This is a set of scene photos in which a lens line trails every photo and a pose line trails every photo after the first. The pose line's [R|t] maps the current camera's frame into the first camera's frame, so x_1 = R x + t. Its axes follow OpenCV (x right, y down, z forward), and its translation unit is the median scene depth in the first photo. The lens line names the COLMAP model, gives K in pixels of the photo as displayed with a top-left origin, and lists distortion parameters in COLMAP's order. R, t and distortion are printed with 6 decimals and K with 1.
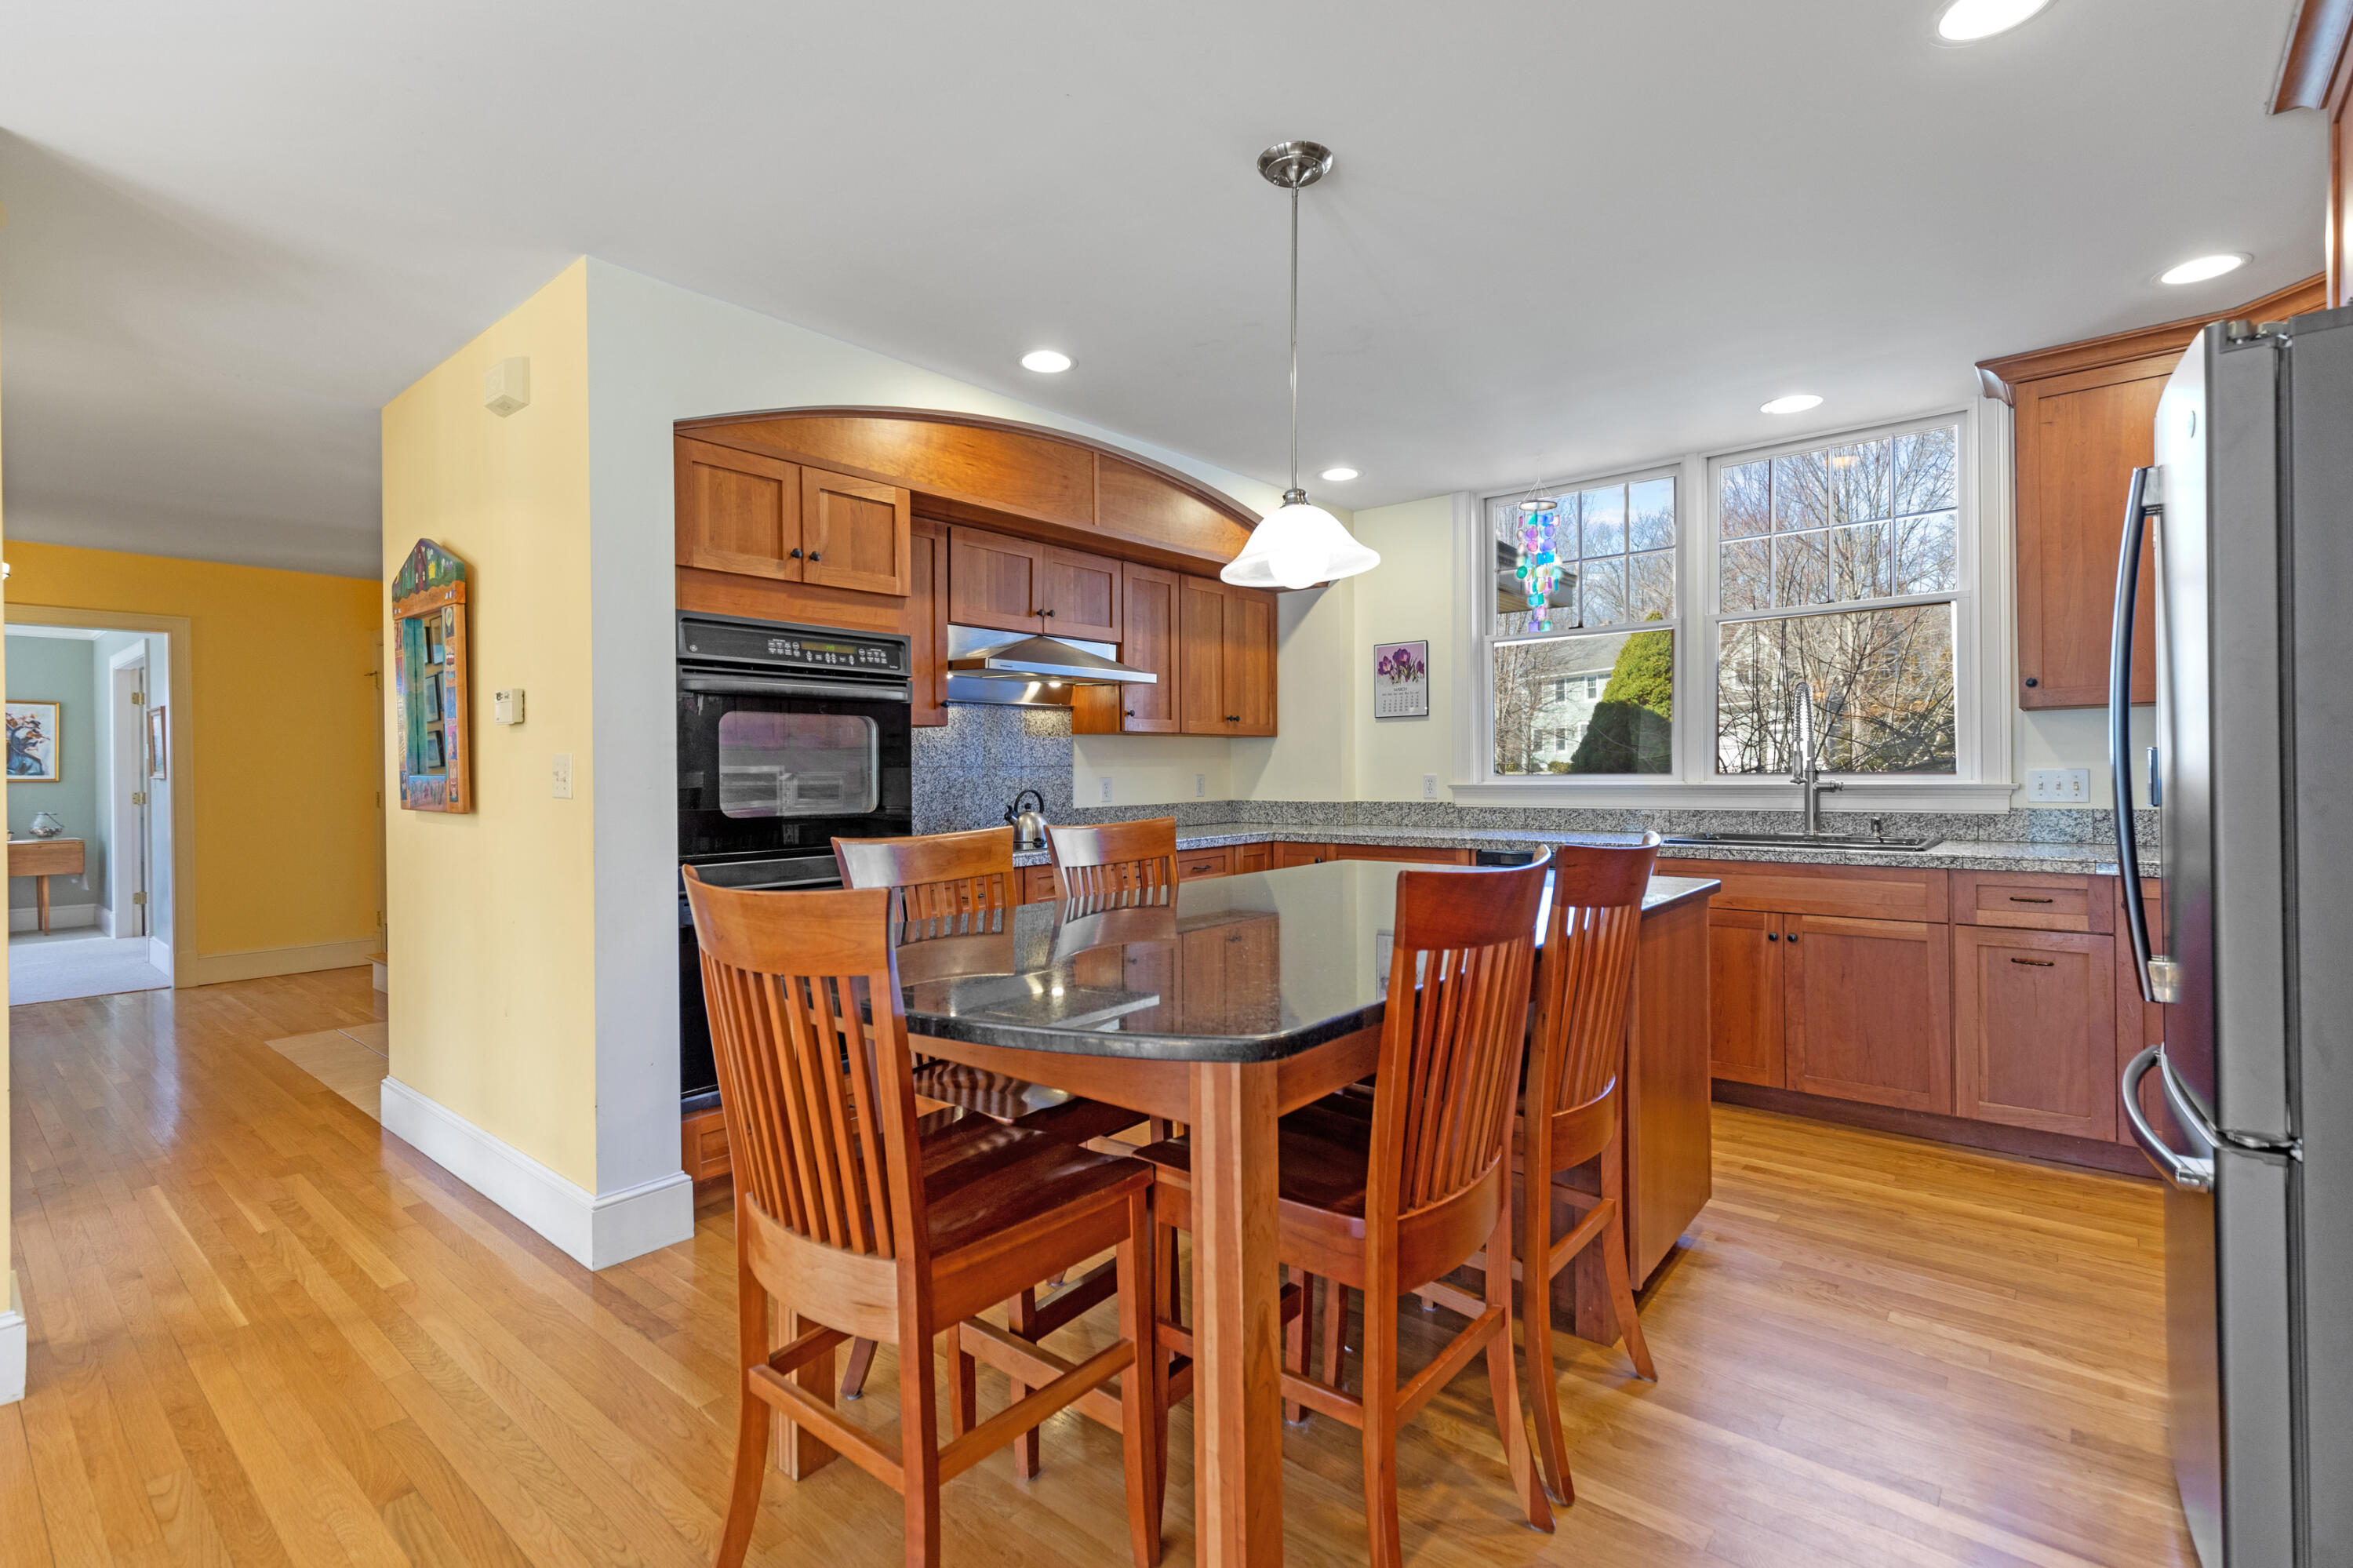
lens RADIAL K [[1066.1, 0, 1188.9], [0, 1066.1, 767.8], [0, 0, 1]] dist [0.010730, 0.000195]
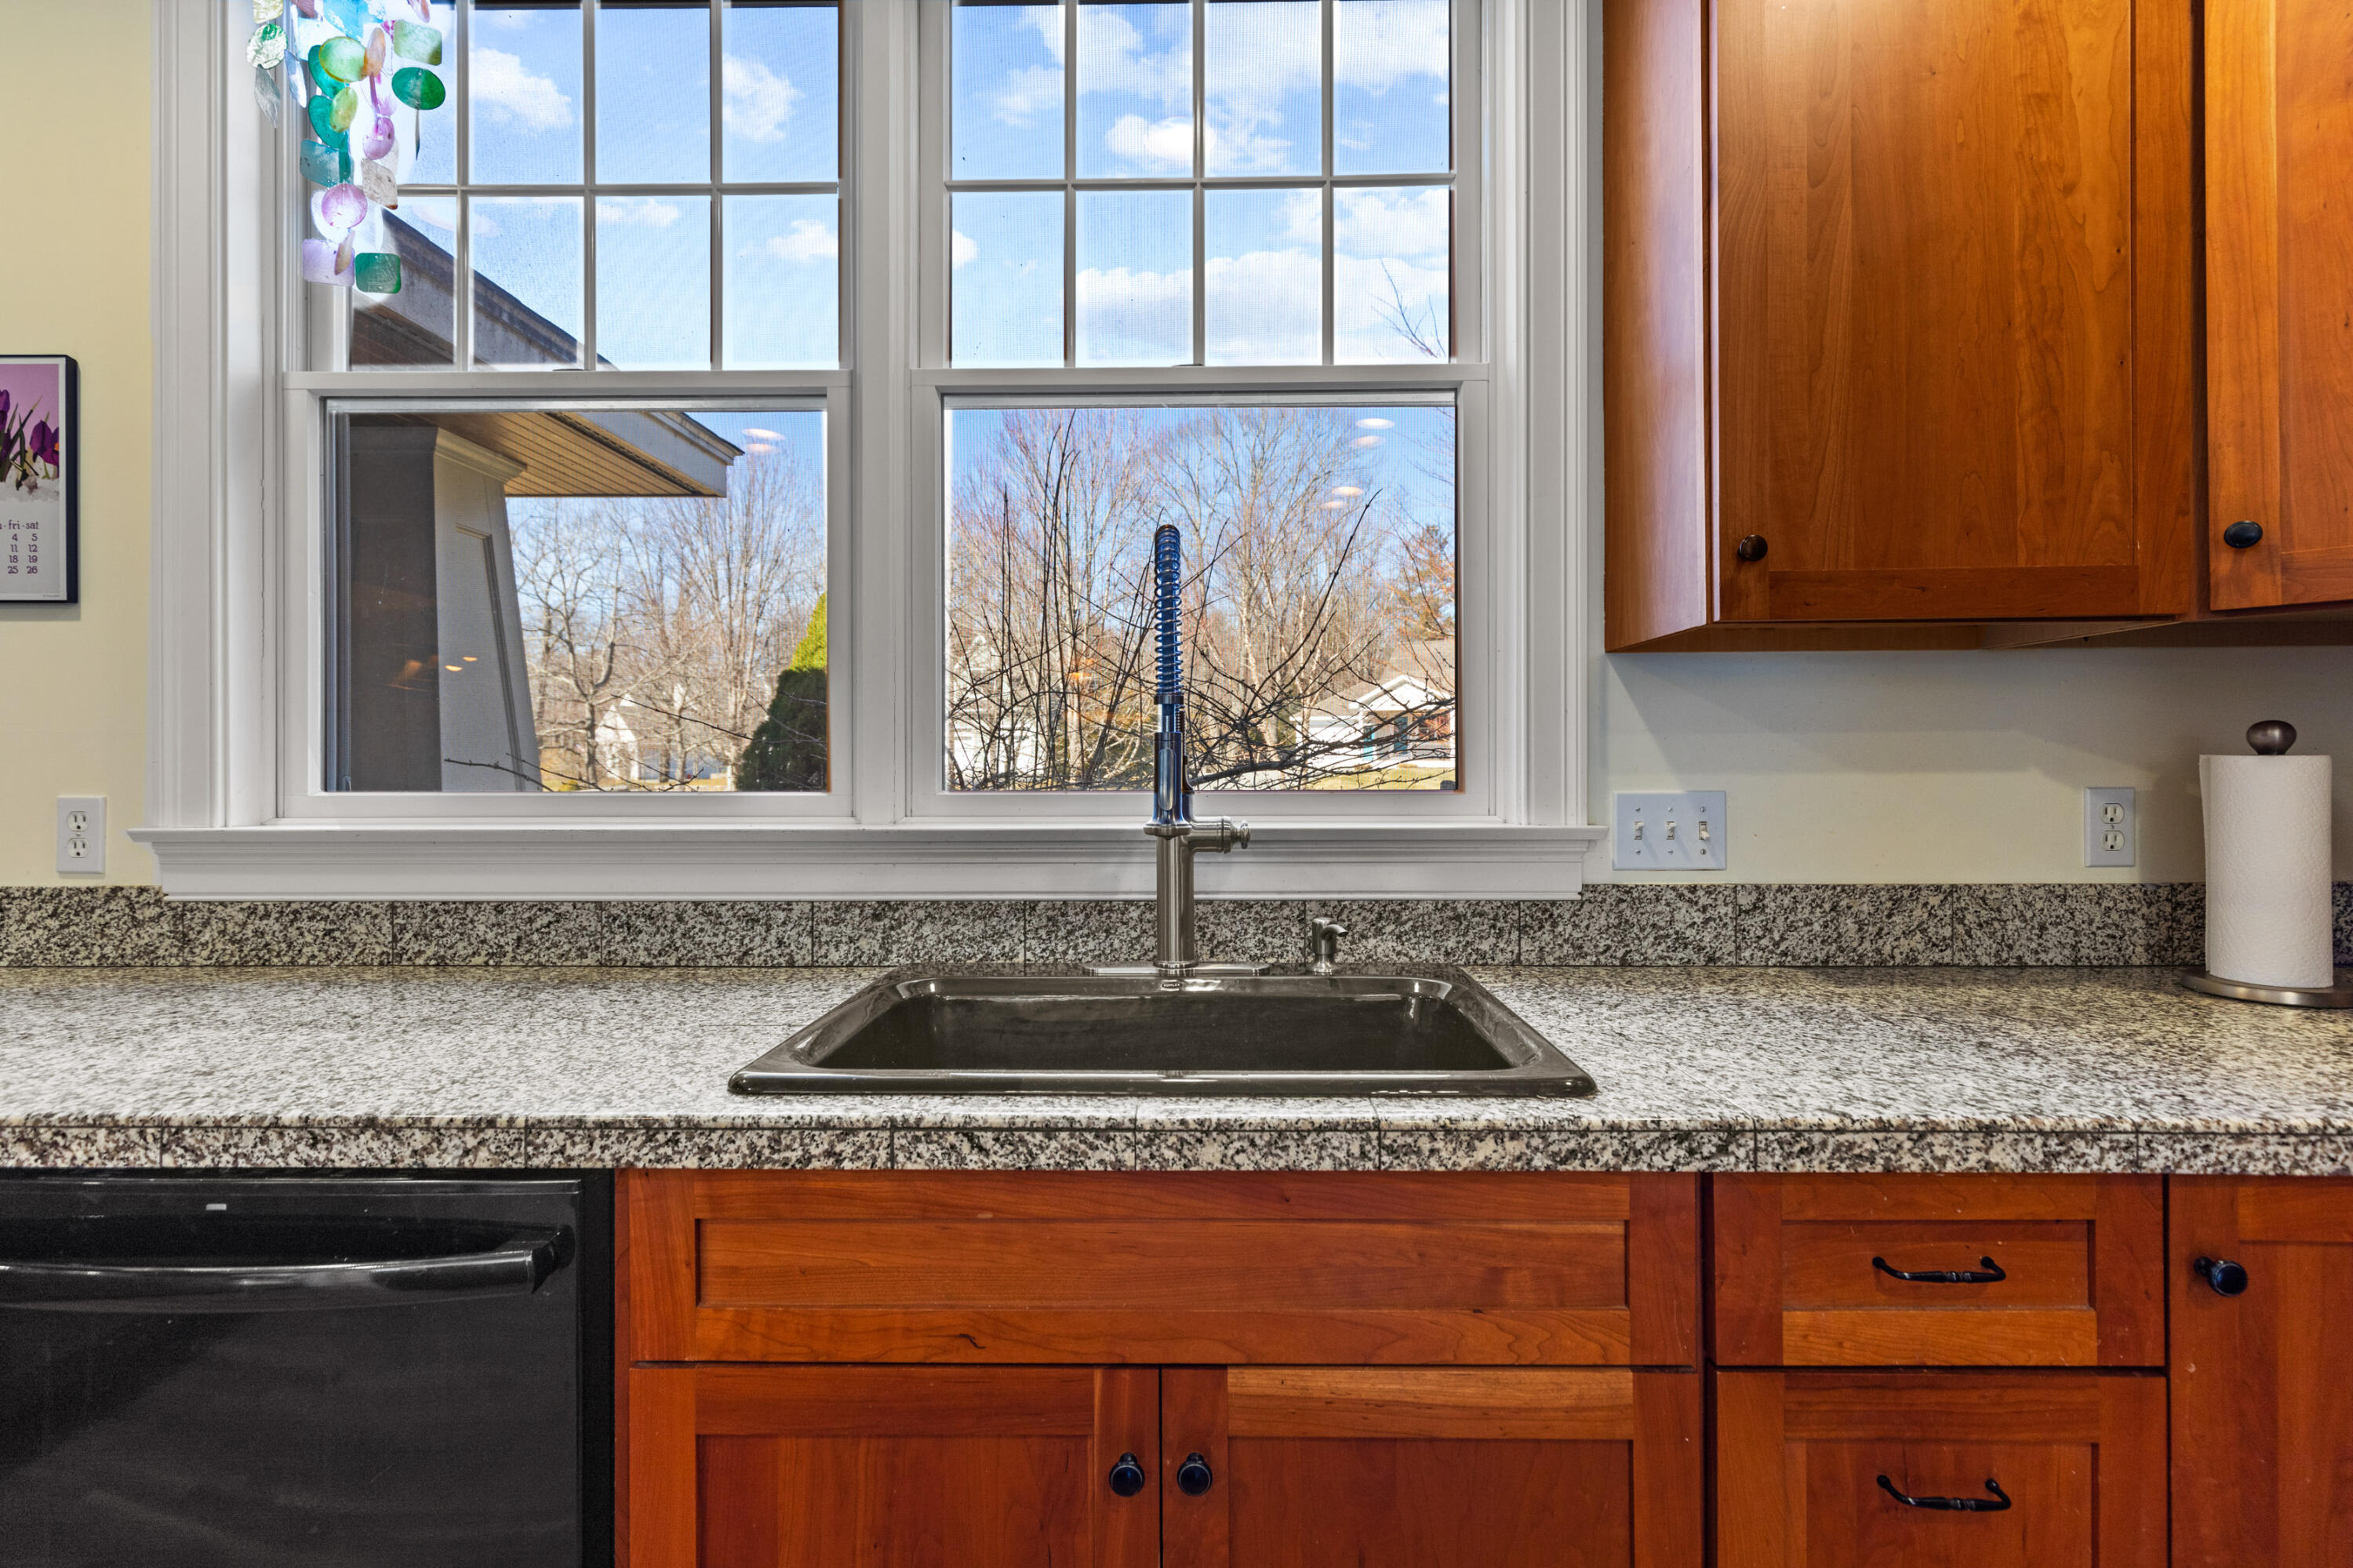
lens RADIAL K [[1066.1, 0, 1188.9], [0, 1066.1, 767.8], [0, 0, 1]] dist [0.010730, 0.000195]
pose [[0.777937, 0.009599, 0.628269, 0.315717], [-0.007872, 0.999954, -0.005530, -0.003364], [-0.628293, -0.000644, 0.777977, 0.629737]]
